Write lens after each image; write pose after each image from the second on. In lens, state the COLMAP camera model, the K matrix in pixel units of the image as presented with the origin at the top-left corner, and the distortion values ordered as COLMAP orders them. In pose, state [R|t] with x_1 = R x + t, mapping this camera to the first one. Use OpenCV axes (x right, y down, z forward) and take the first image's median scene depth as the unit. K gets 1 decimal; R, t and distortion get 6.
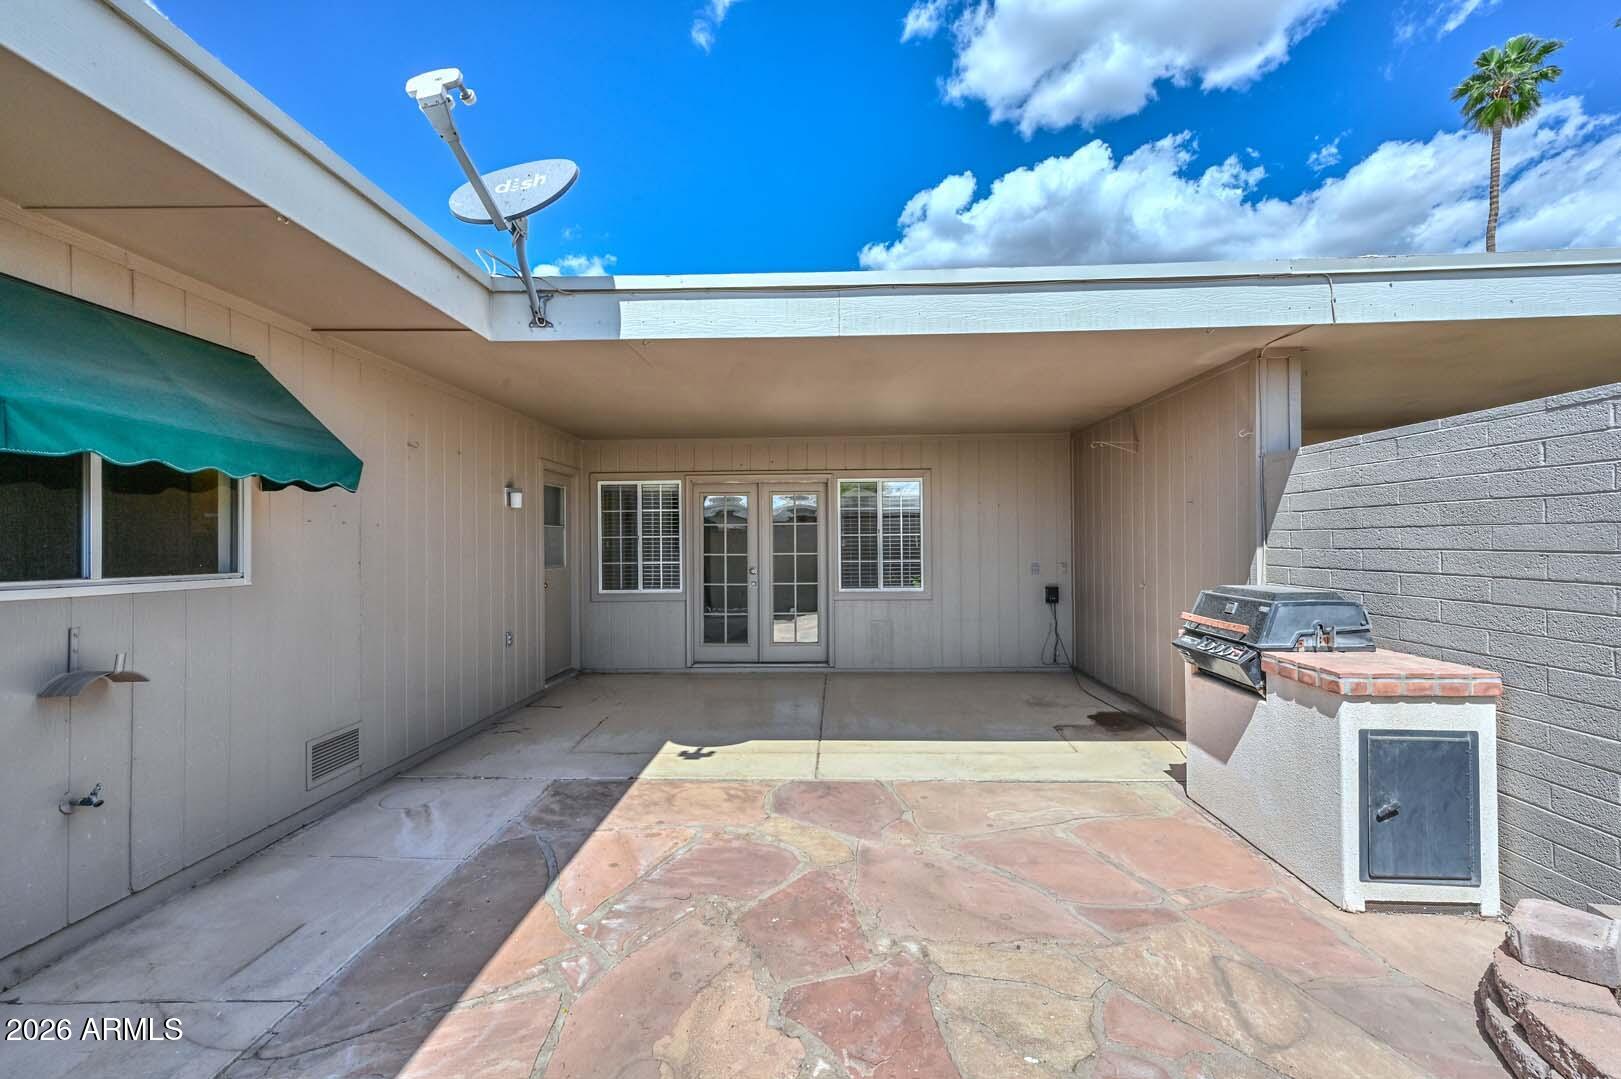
lens RADIAL K [[665.5, 0, 815.5], [0, 665.5, 541.1], [0, 0, 1]] dist [0.018294, 0.000170]
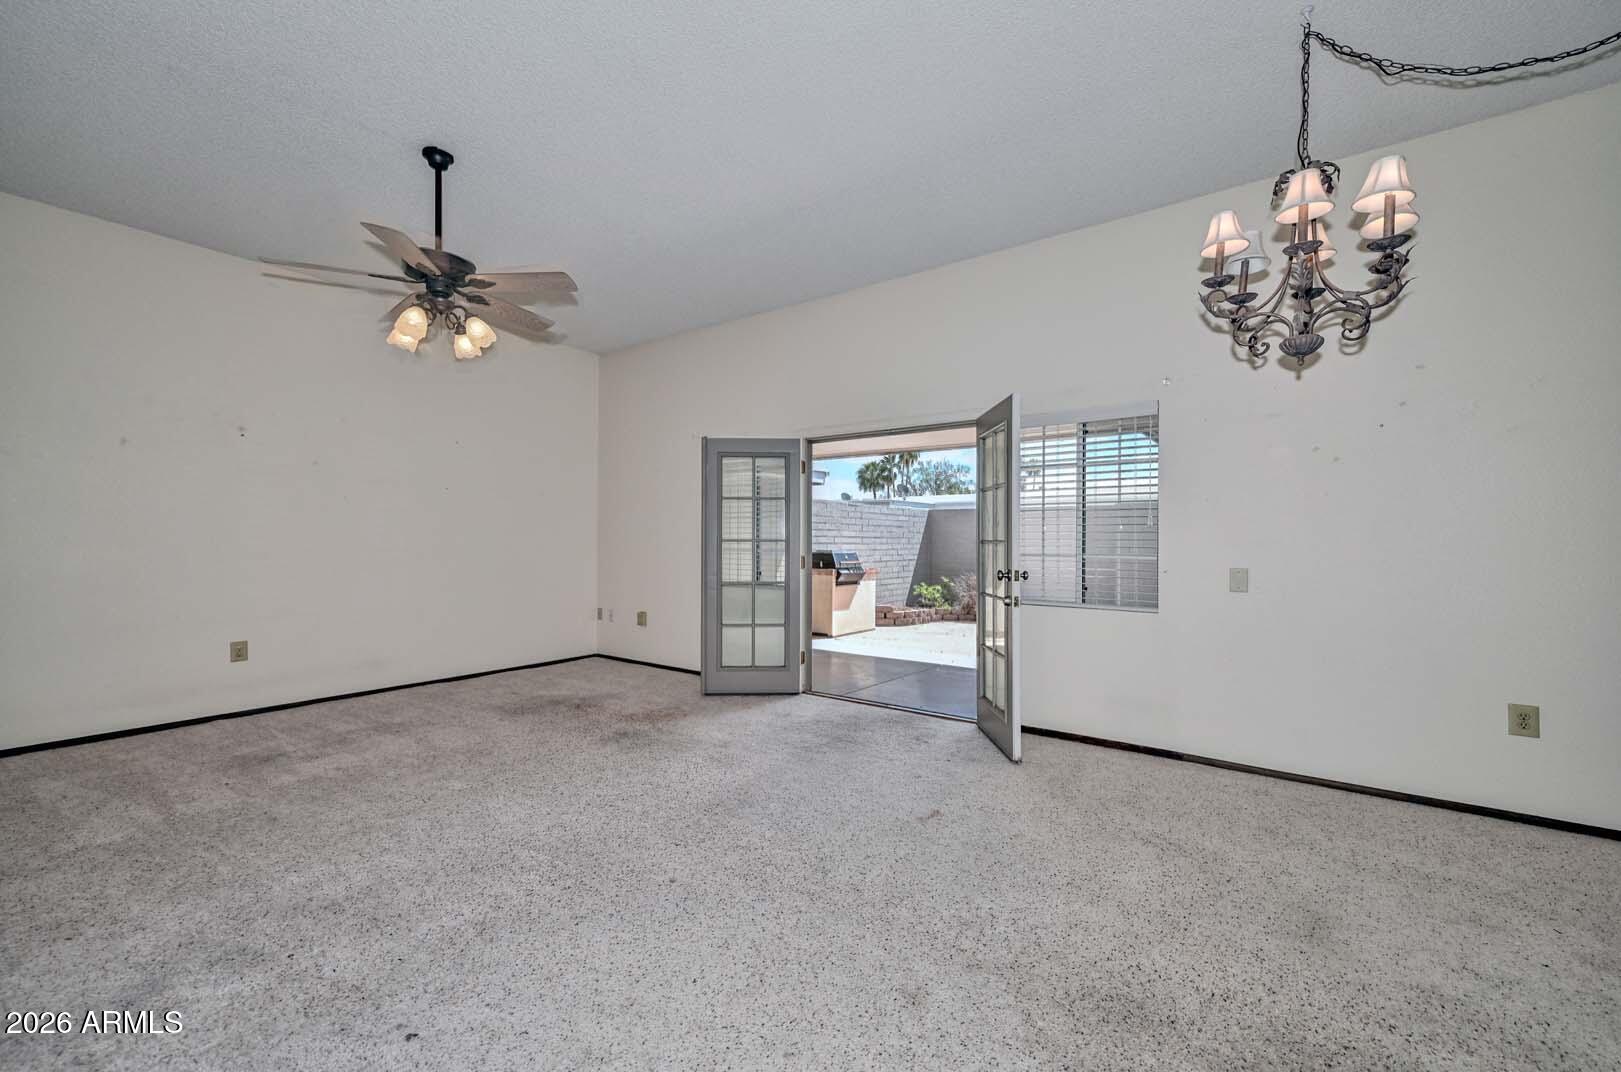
lens RADIAL K [[656.9, 0, 805.7], [0, 656.9, 535.0], [0, 0, 1]] dist [0.016223, 0.000375]
pose [[-0.820476, 0.011253, 0.571570, -0.855465], [0.002021, 0.999857, -0.016785, 0.054700], [-0.571677, -0.012617, -0.820382, 3.489935]]
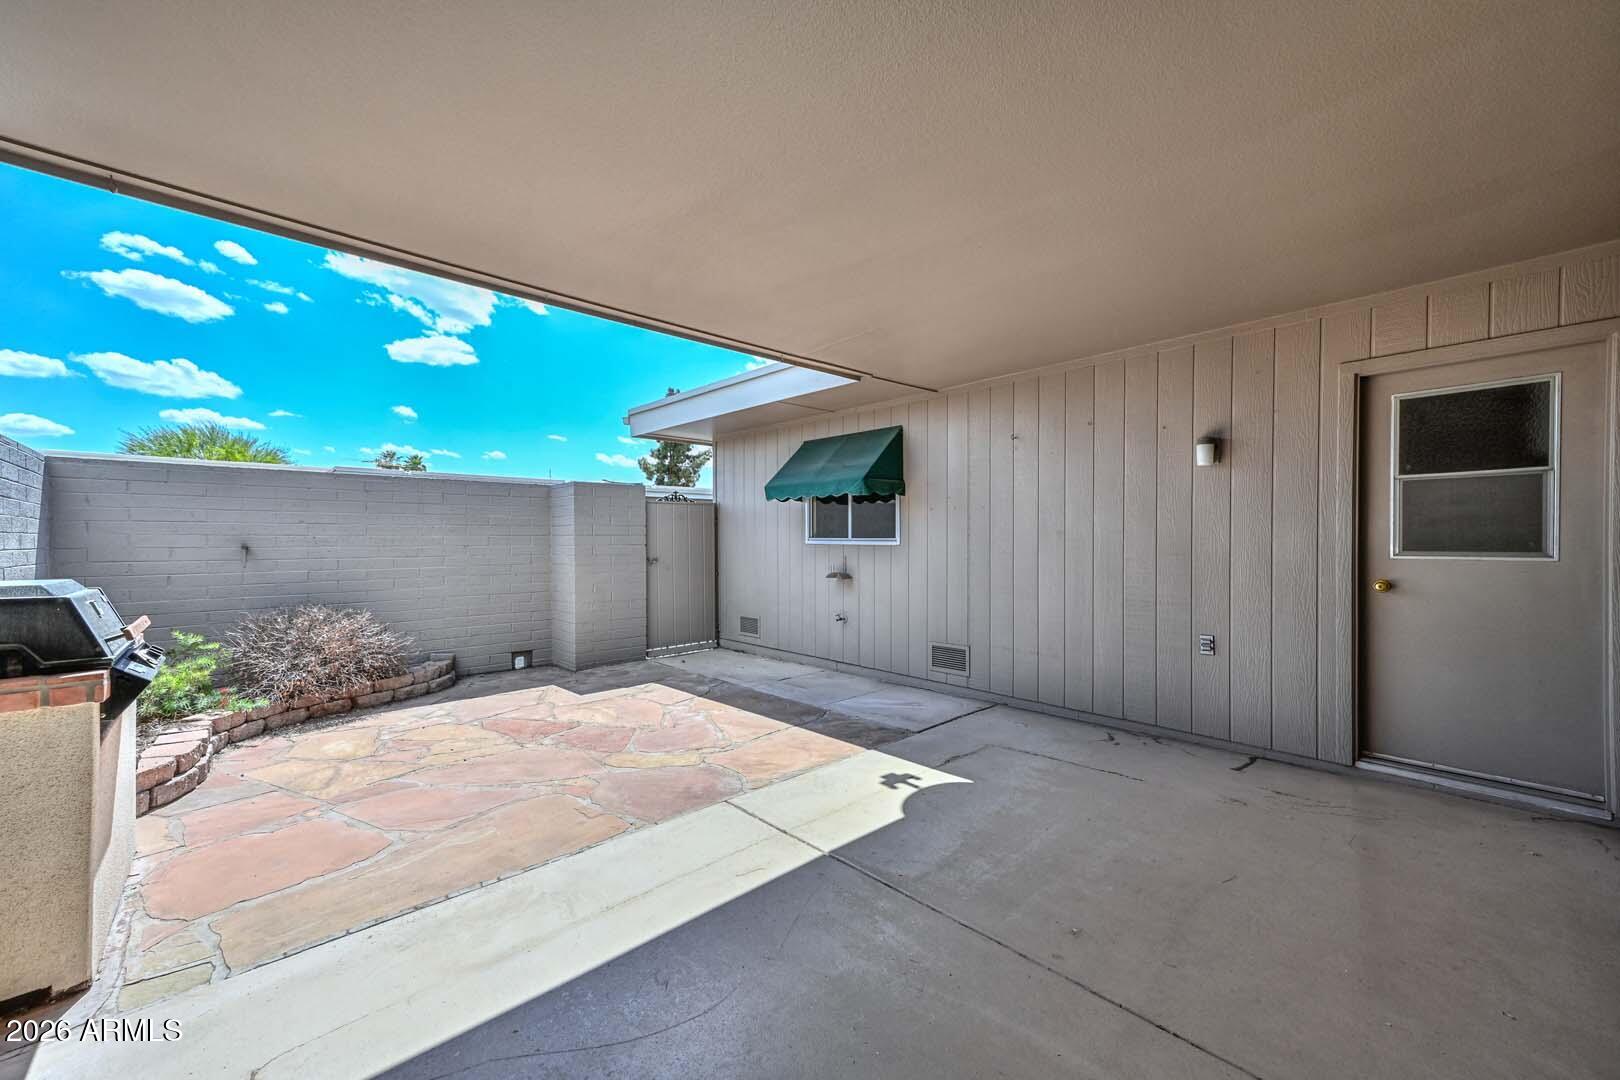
lens RADIAL K [[628.6, 0, 813.0], [0, 628.6, 543.6], [0, 0, 1]] dist [0.020605, 0.000207]
pose [[-0.716770, 0.014964, -0.697149, 0.574632], [0.012762, 0.999884, 0.008340, 0.040568], [0.697193, -0.002920, -0.716878, 2.031768]]
